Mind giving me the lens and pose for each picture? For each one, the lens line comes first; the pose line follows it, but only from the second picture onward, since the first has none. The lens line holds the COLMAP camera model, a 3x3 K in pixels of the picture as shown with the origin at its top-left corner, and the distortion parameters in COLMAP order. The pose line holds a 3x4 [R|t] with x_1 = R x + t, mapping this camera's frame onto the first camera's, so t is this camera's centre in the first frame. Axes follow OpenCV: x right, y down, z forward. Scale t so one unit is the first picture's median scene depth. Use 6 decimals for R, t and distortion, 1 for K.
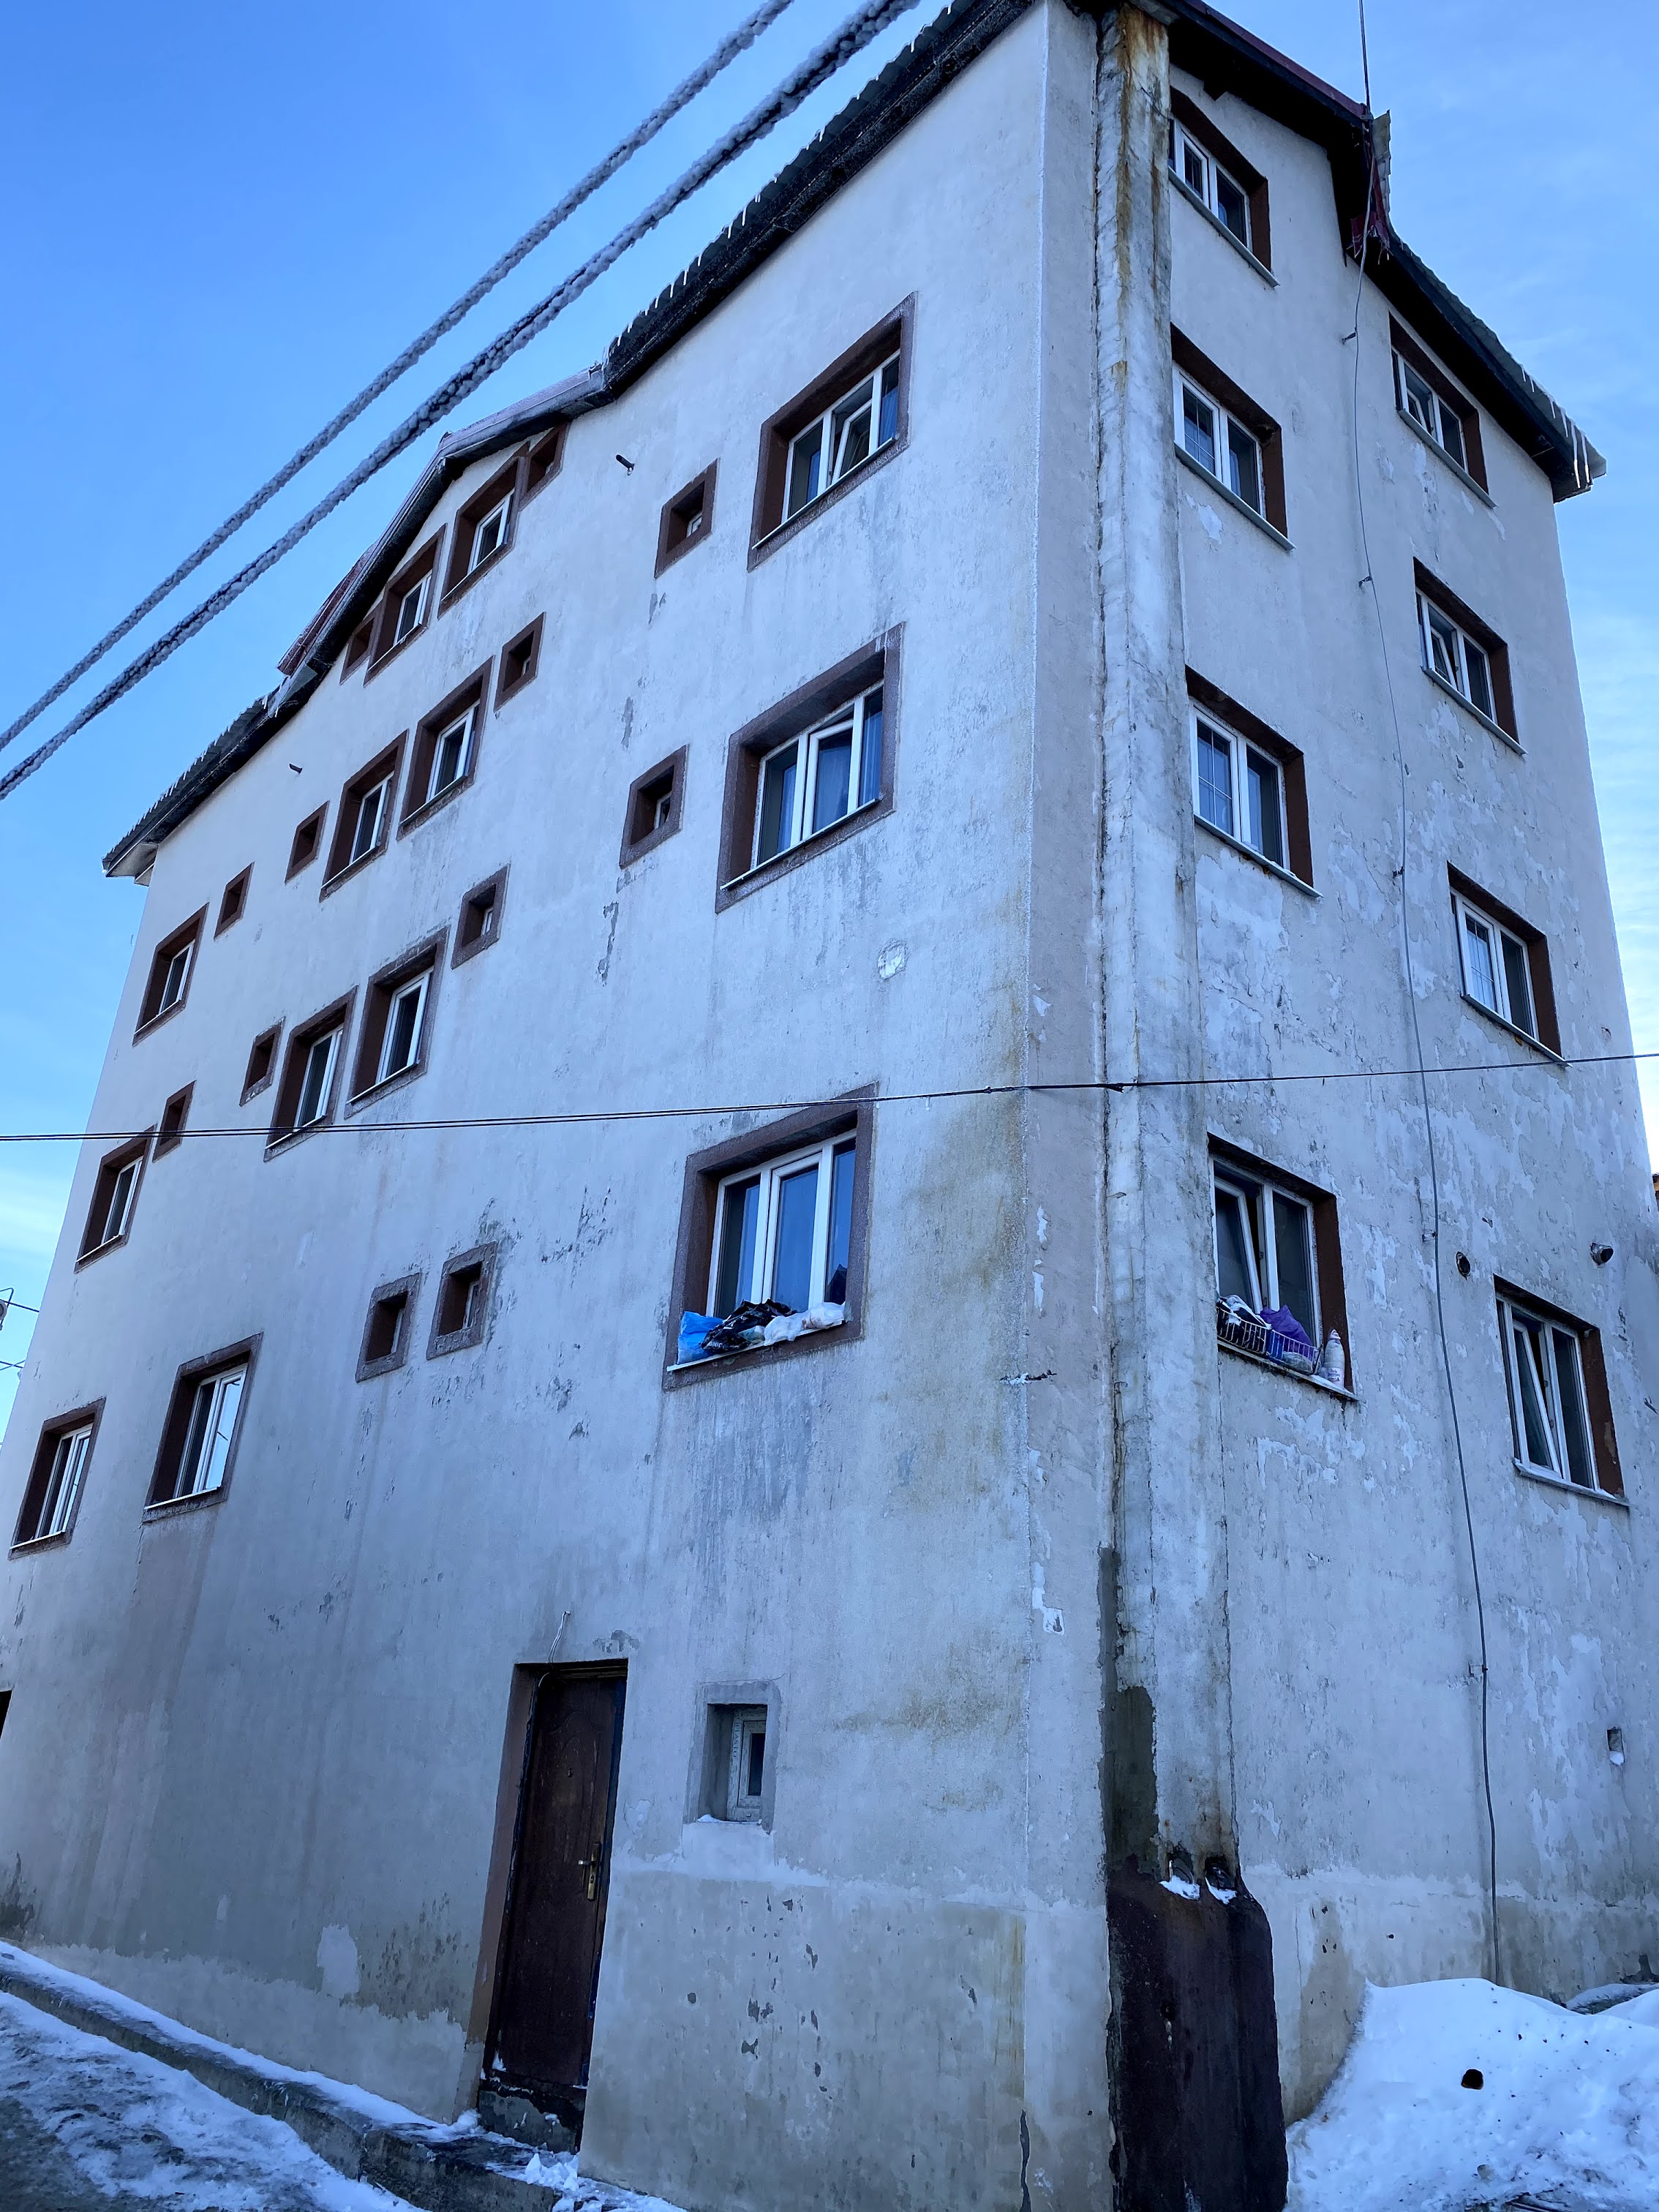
lens RADIAL K [[1691.0, 0, 829.5], [0, 1691.0, 1106.0], [0, 0, 1]] dist [0.017833, -0.012415]
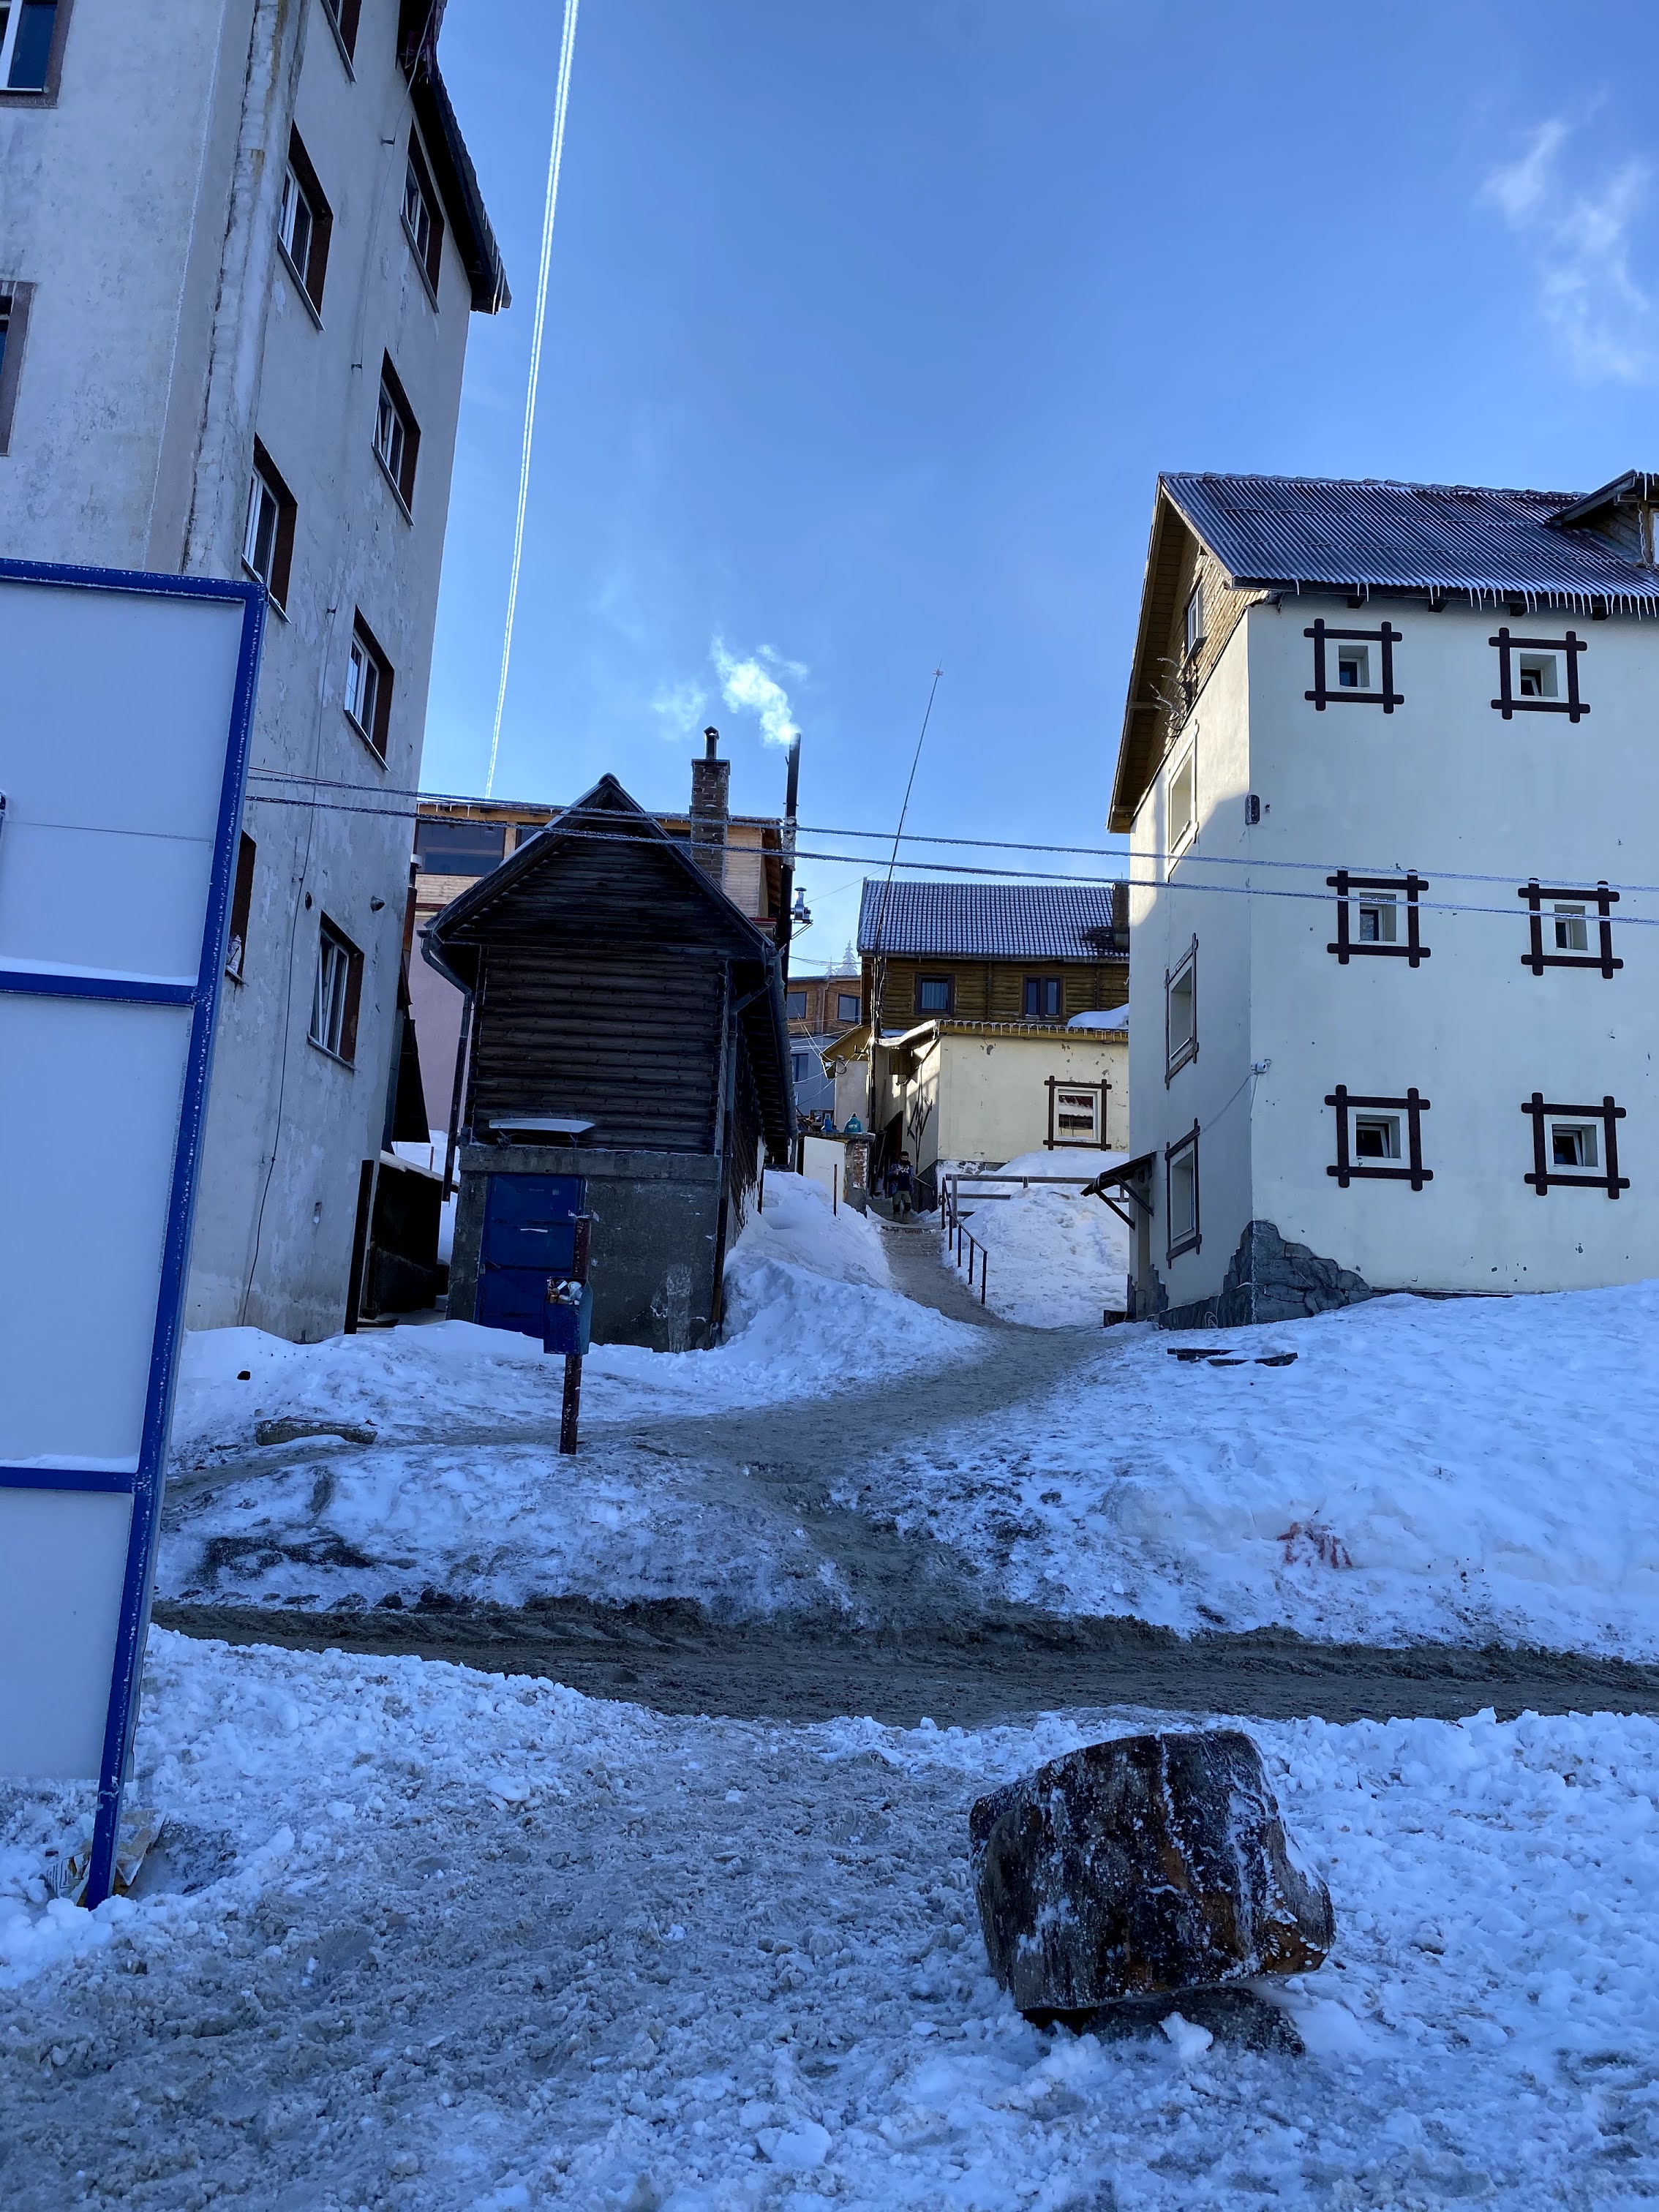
lens RADIAL K [[1672.6, 0, 829.5], [0, 1672.6, 1106.0], [0, 0, 1]] dist [0.086133, -0.000310]
pose [[0.674290, 0.124936, 0.727822, -0.370743], [-0.317912, 0.938689, 0.133397, -0.079768], [-0.666532, -0.321332, 0.672667, -0.345958]]
